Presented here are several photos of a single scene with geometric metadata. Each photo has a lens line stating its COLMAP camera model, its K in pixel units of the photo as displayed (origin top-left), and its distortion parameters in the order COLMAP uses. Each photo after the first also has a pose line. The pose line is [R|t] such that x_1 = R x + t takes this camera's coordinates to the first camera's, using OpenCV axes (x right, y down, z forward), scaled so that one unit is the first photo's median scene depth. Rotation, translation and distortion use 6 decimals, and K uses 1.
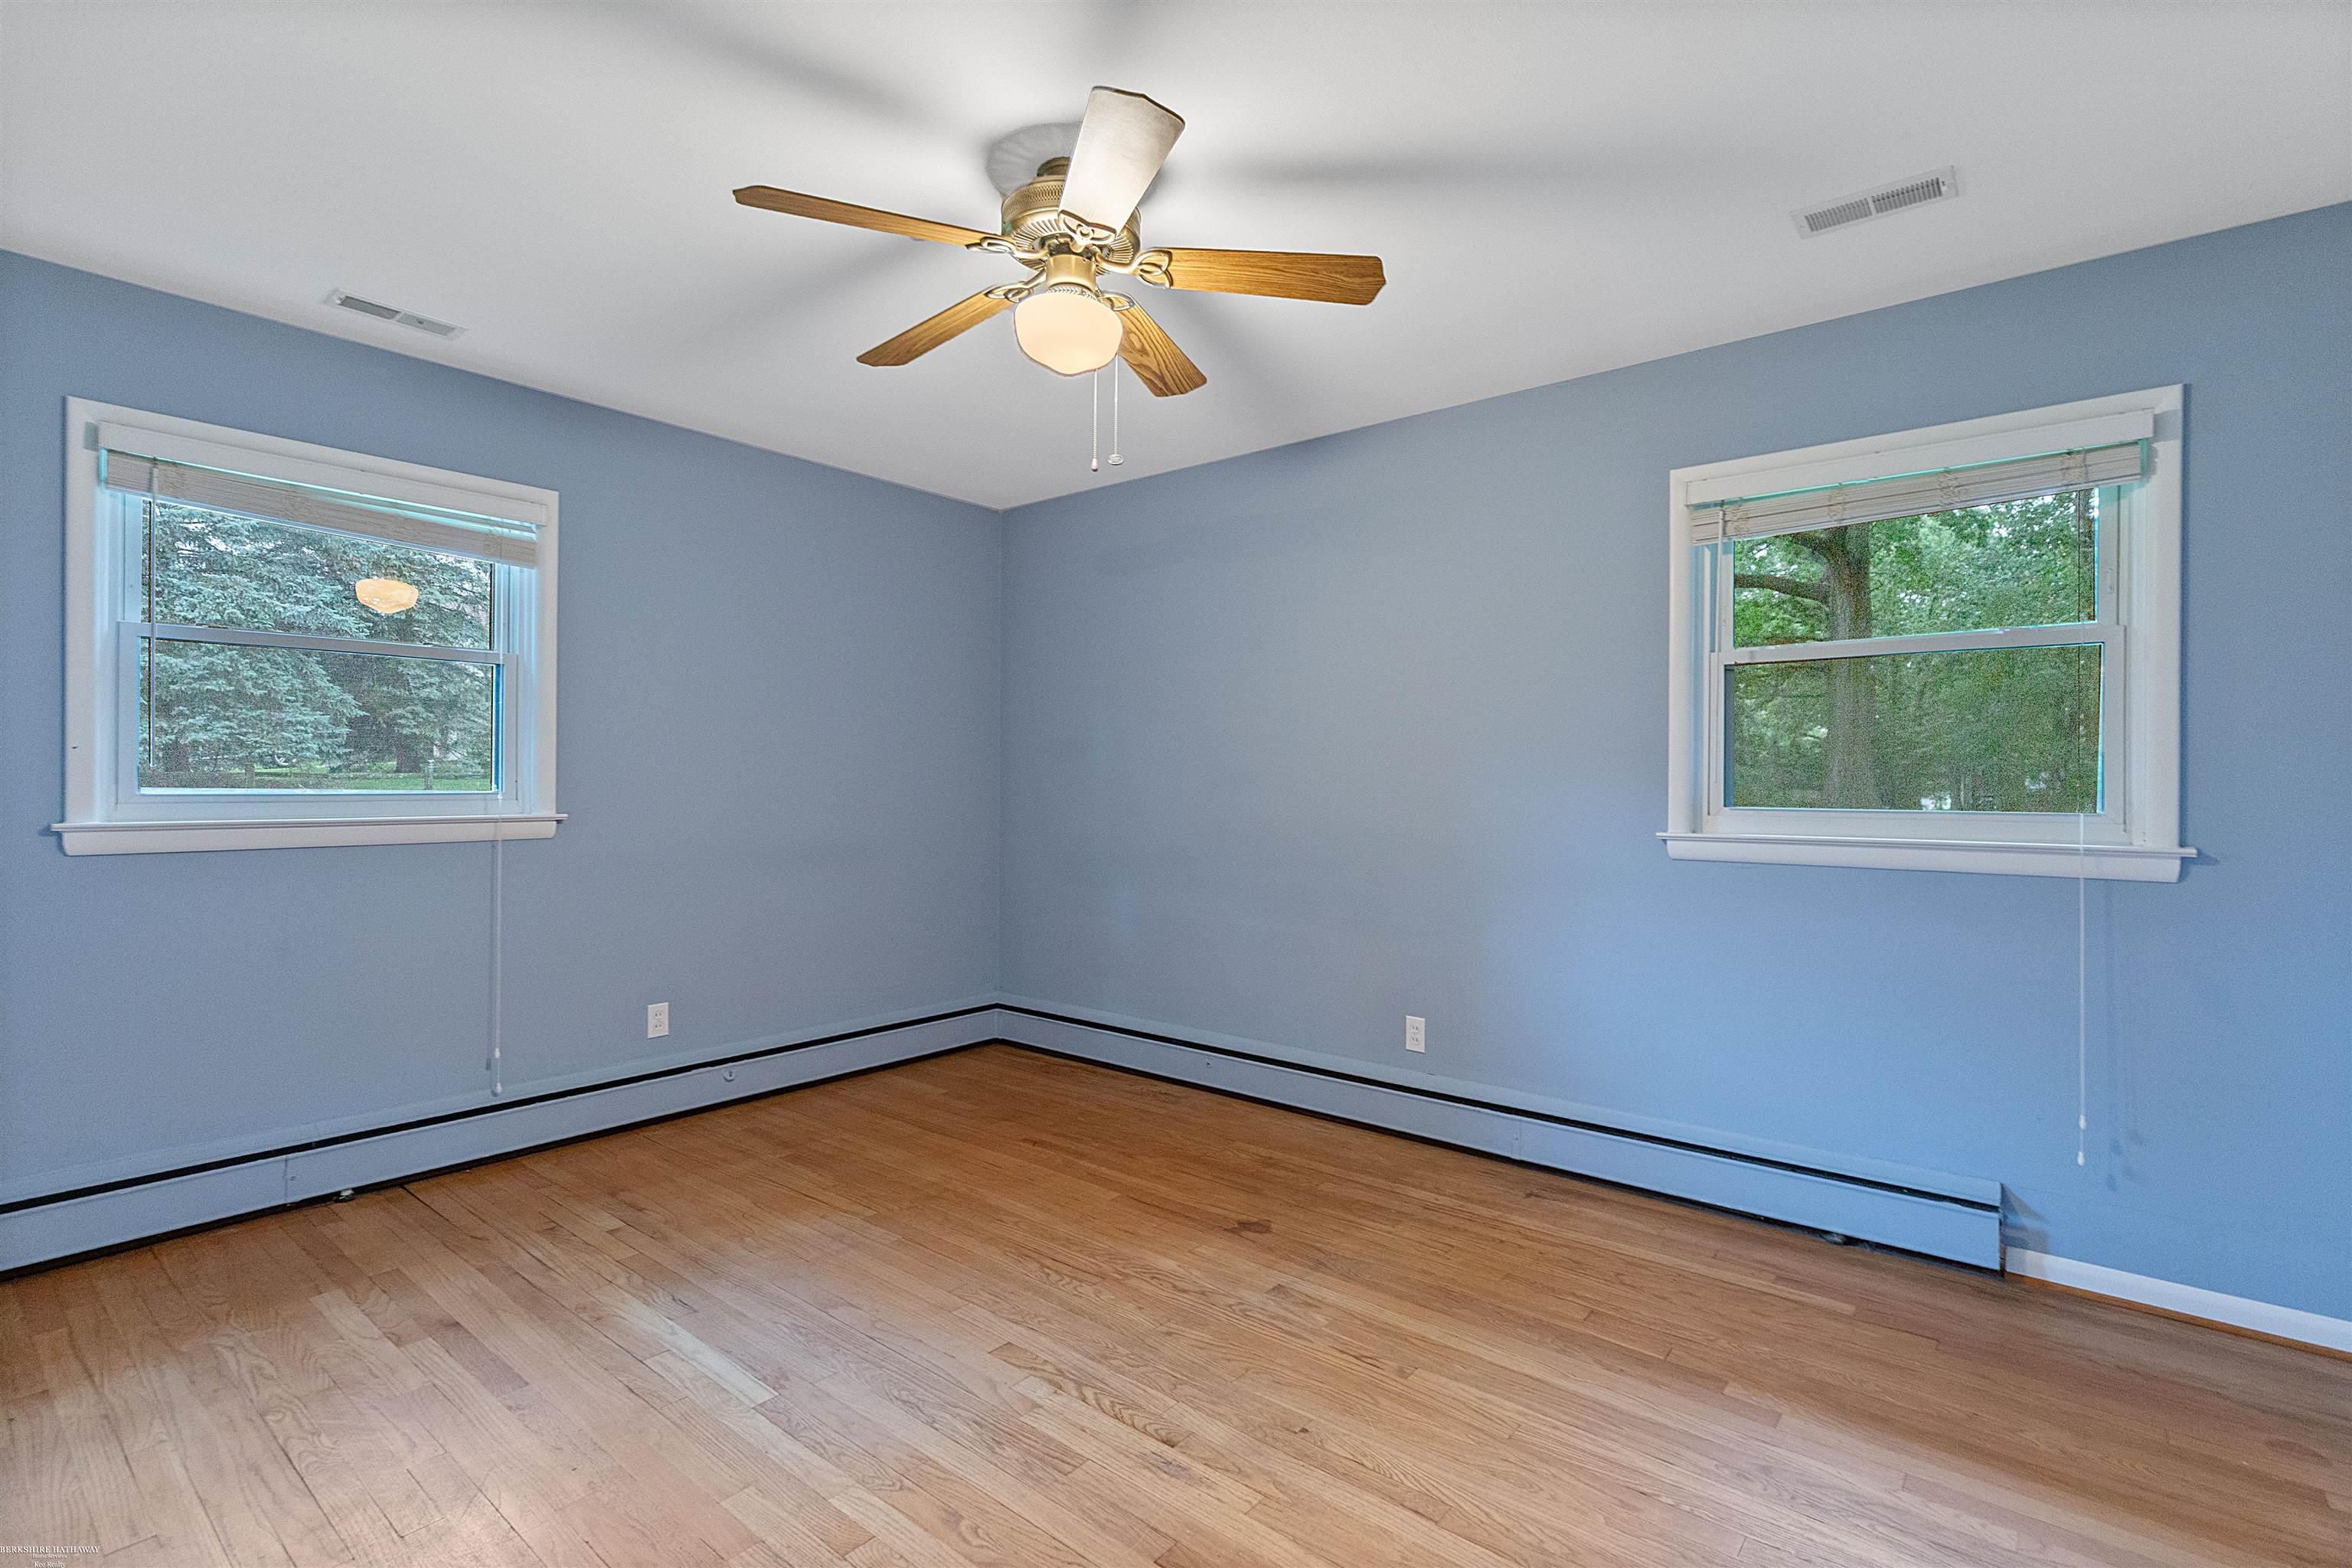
lens RADIAL K [[1073.2, 0, 1186.1], [0, 1073.2, 783.7], [0, 0, 1]] dist [0.003087, 0.000038]
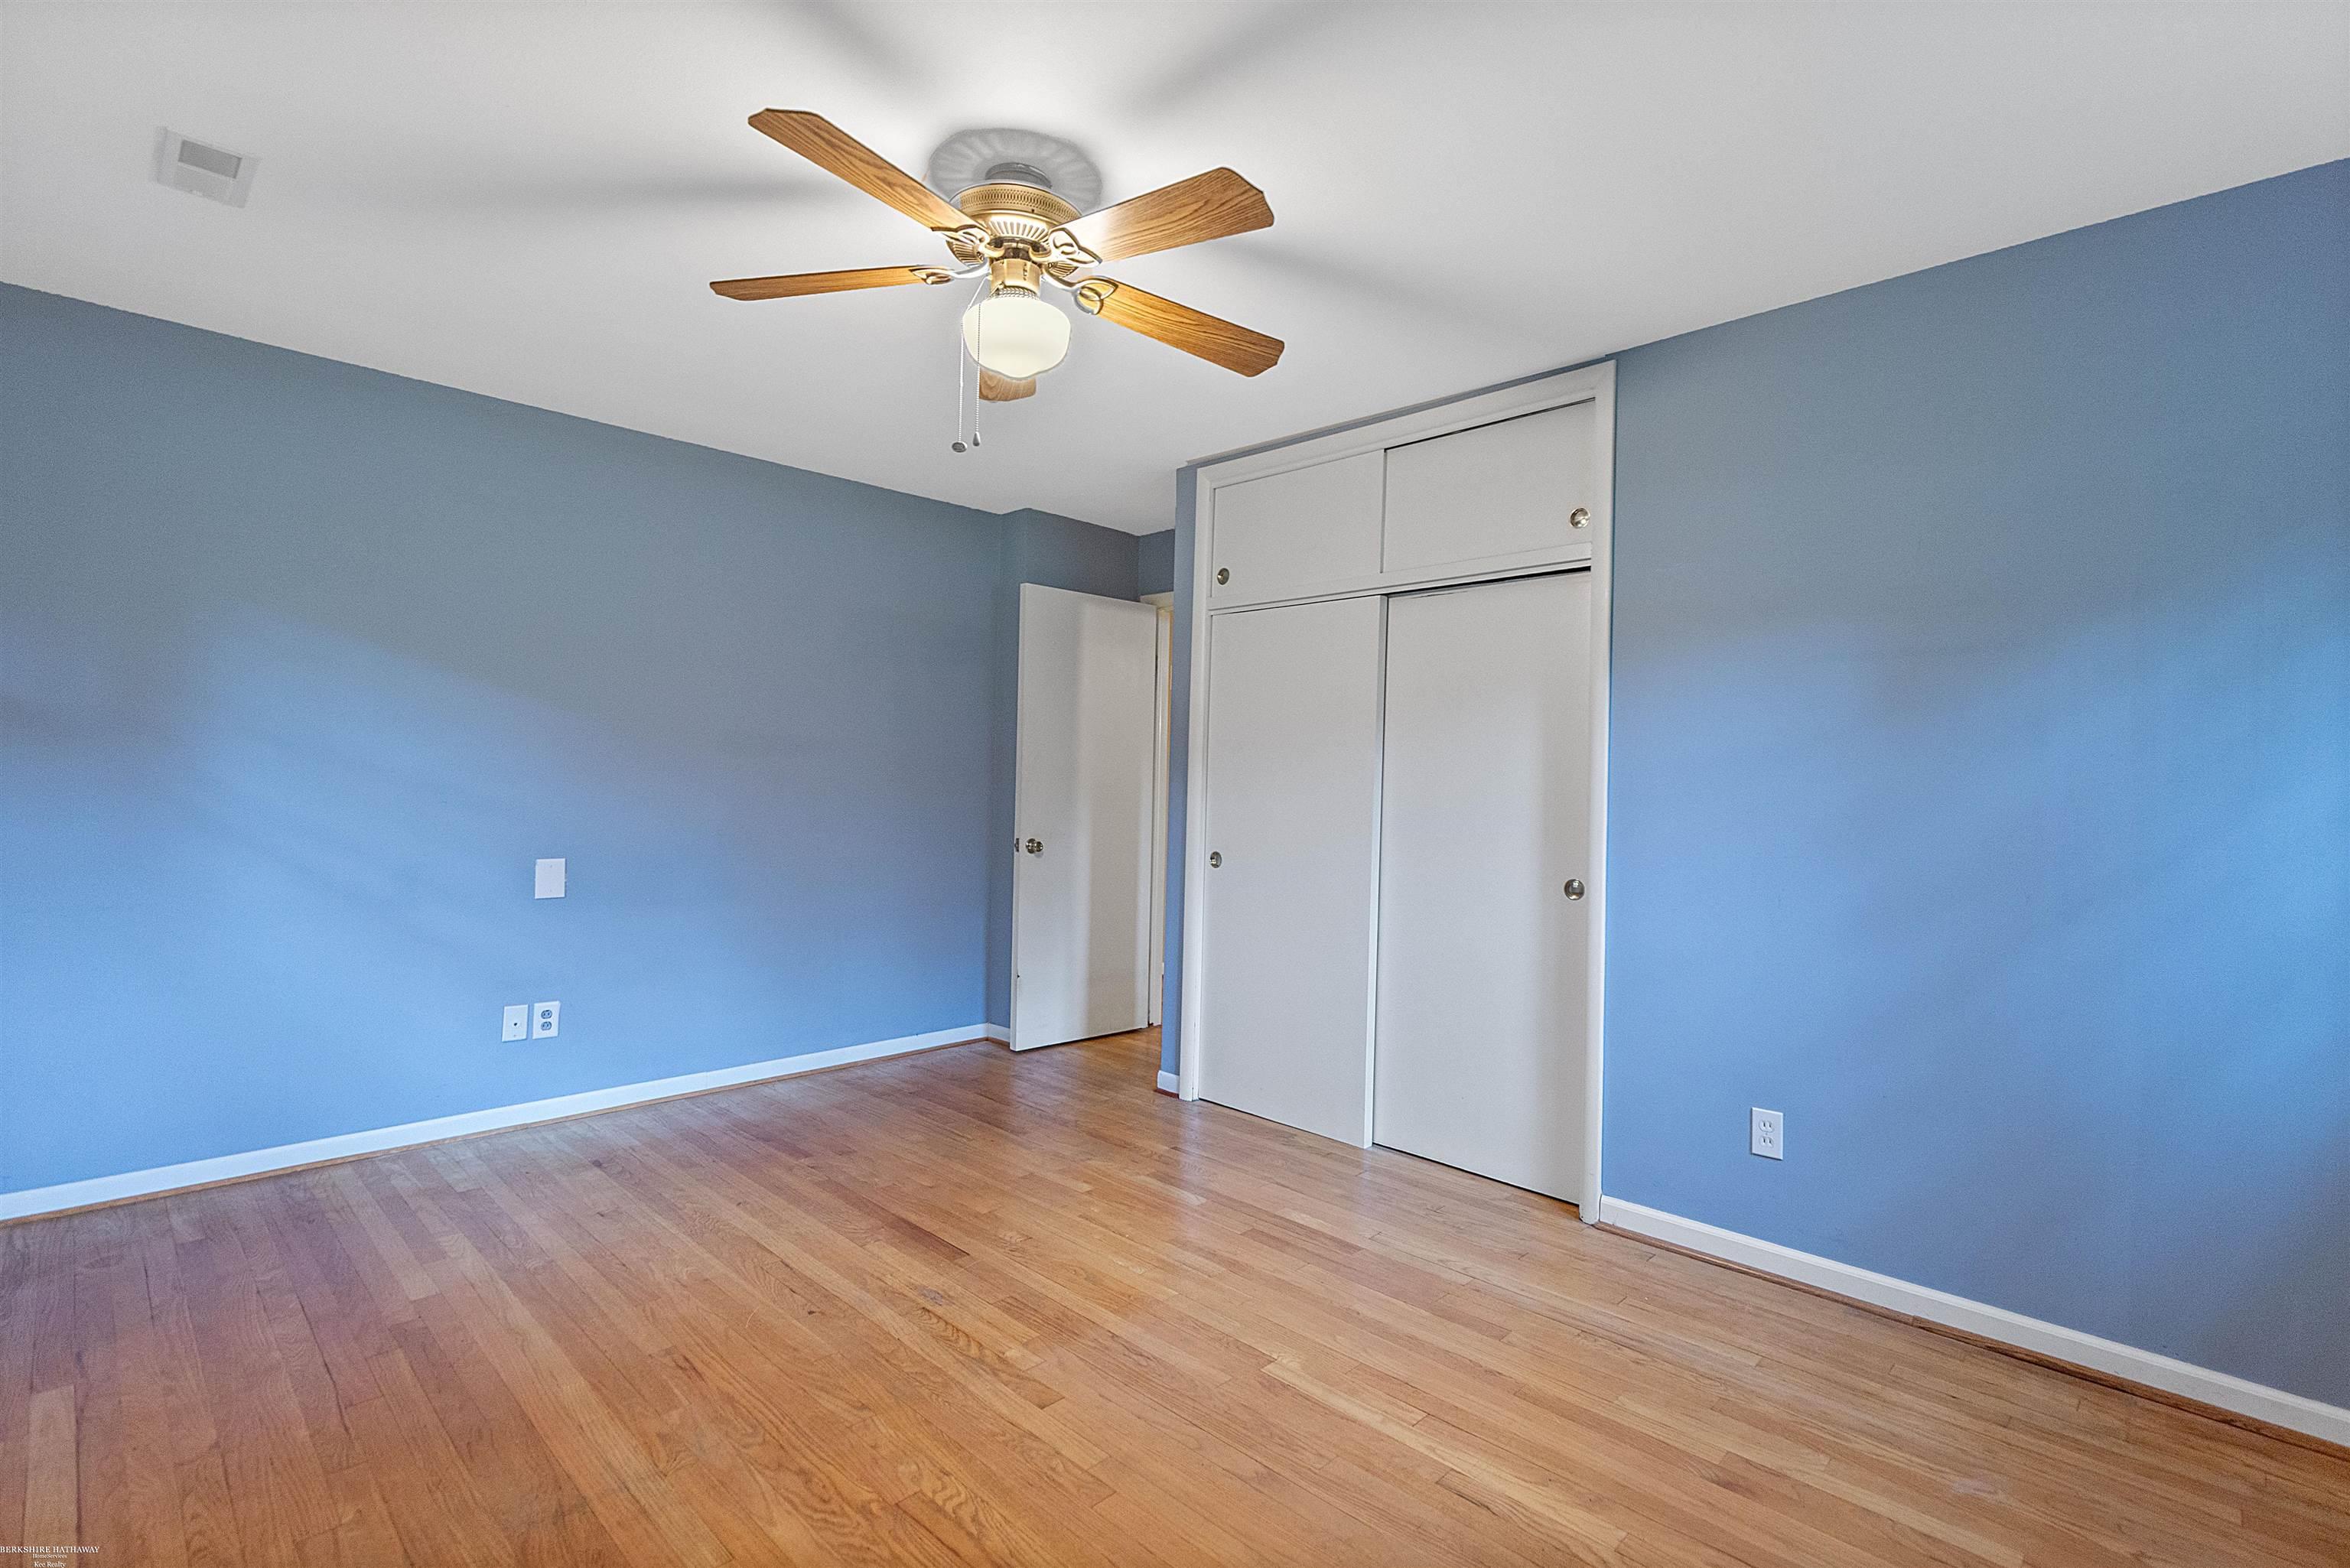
lens RADIAL K [[1072.3, 0, 1185.1], [0, 1072.3, 783.7], [0, 0, 1]] dist [0.003087, 0.000038]
pose [[-0.996103, -0.023574, 0.084990, -0.366239], [-0.023177, 0.999715, 0.005656, -0.014019], [-0.085099, 0.003664, -0.996366, 1.980194]]
